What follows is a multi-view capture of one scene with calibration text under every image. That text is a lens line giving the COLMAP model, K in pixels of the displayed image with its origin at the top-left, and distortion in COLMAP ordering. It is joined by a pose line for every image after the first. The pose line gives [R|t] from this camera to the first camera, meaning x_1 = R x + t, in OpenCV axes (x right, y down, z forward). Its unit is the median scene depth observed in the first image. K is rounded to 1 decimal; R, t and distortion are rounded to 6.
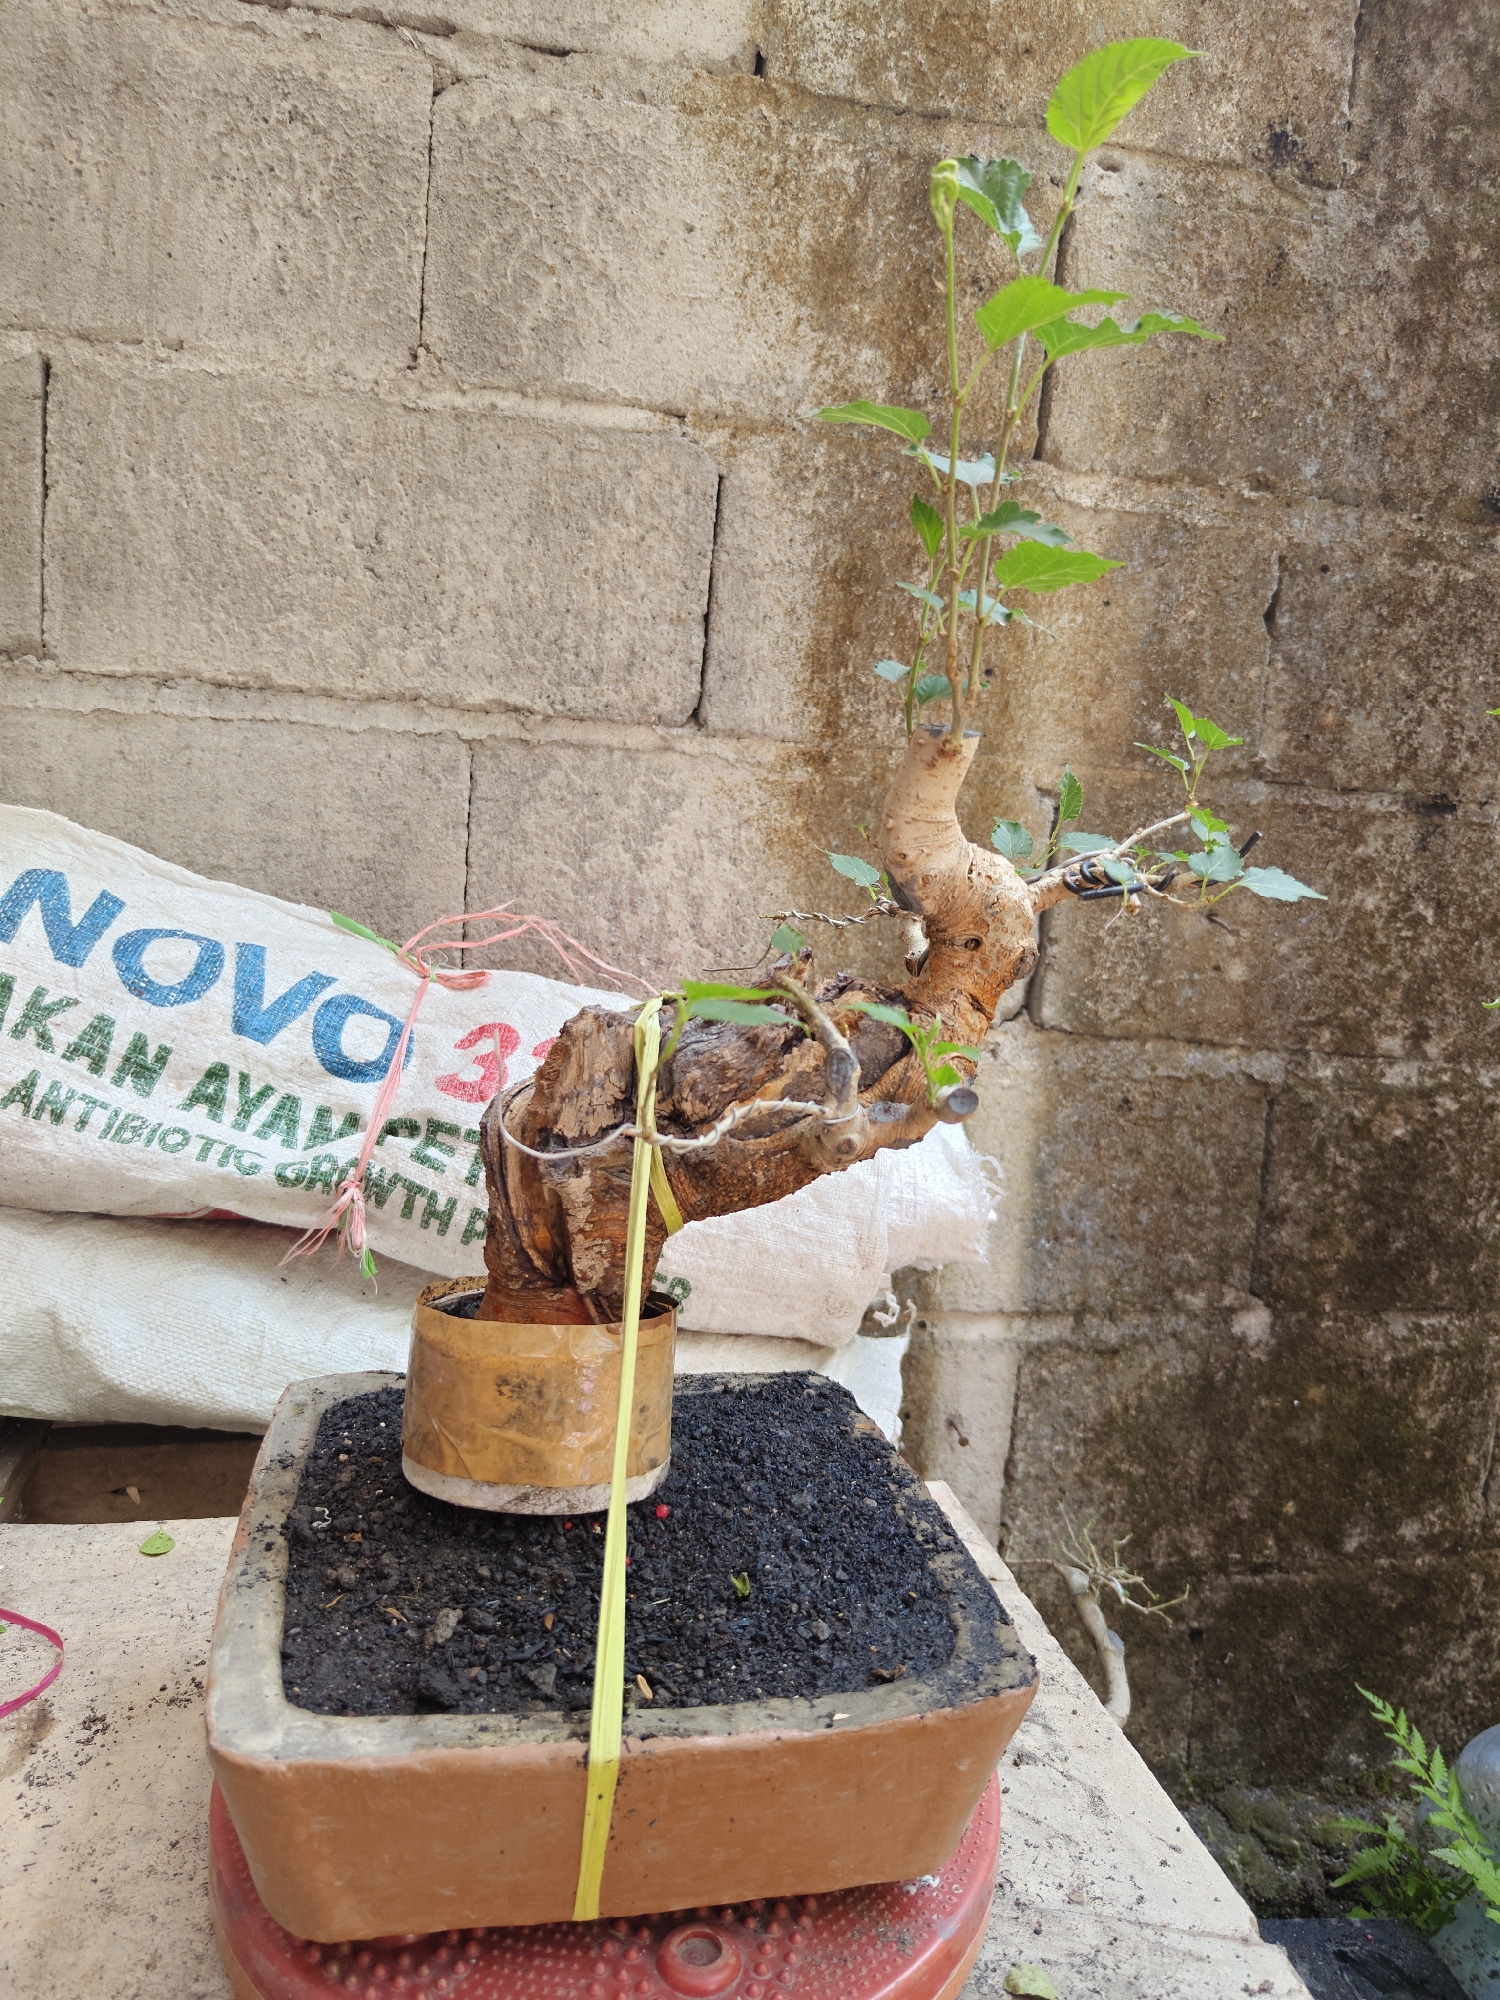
lens RADIAL K [[1428.8, 0, 731.4], [0, 1428.8, 994.4], [0, 0, 1]] dist [-0.017604, 0.008107]
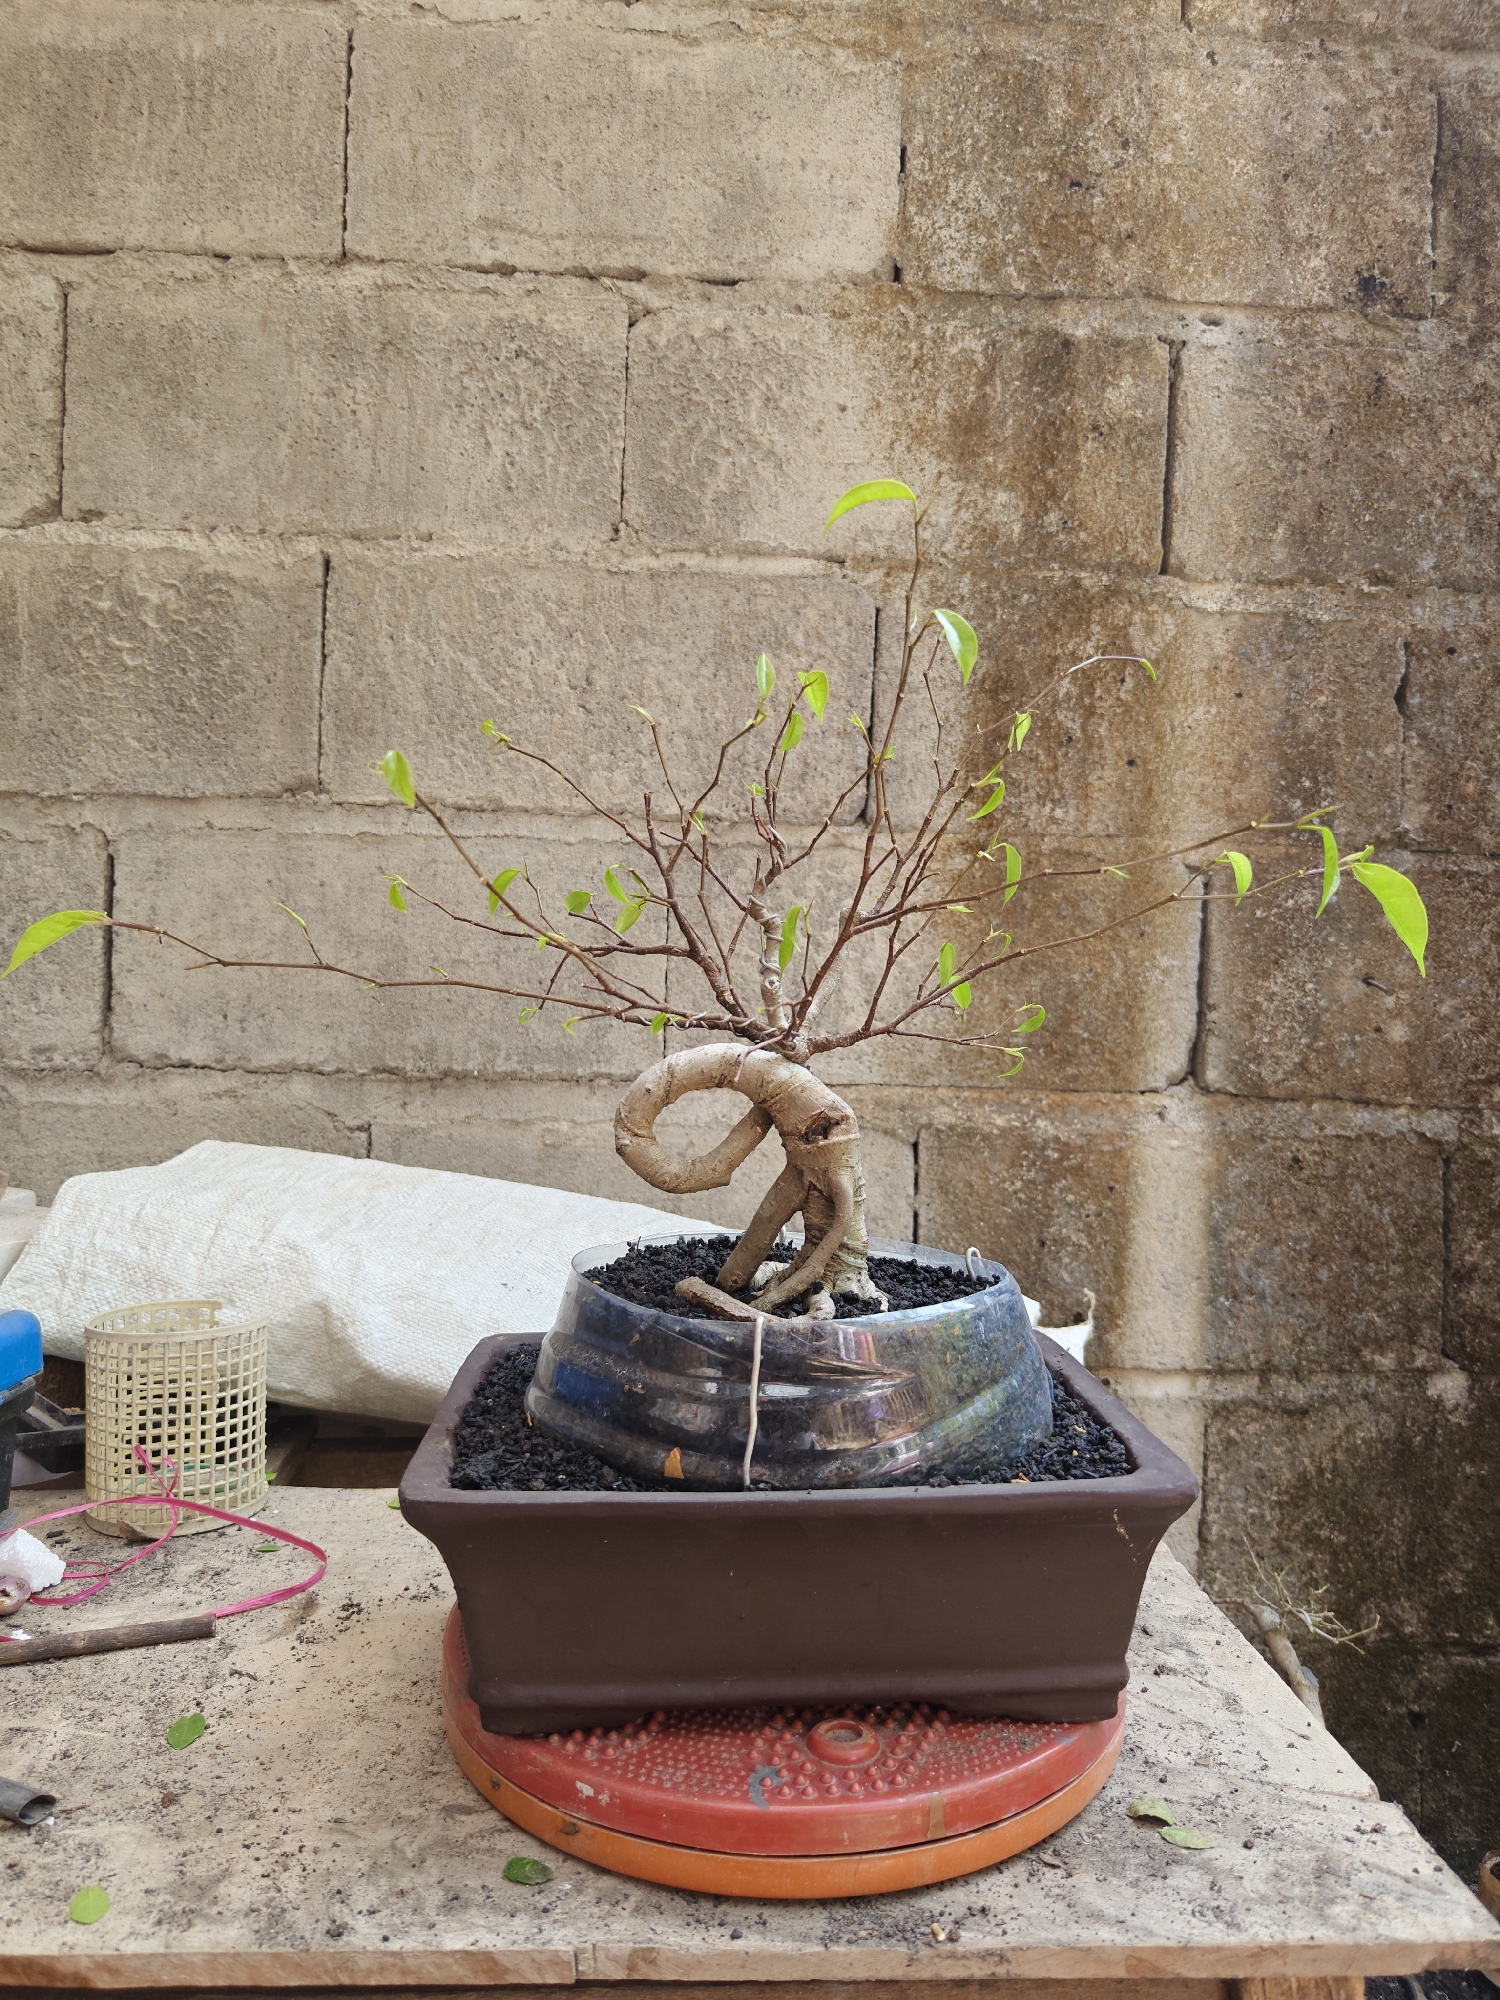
lens RADIAL K [[1428.8, 0, 731.4], [0, 1428.8, 994.4], [0, 0, 1]] dist [-0.017604, 0.008107]
pose [[0.987388, -0.040504, -0.153050, 0.038926], [0.019476, 0.990453, -0.136470, 0.098864], [0.157116, 0.131768, 0.978750, -0.104228]]
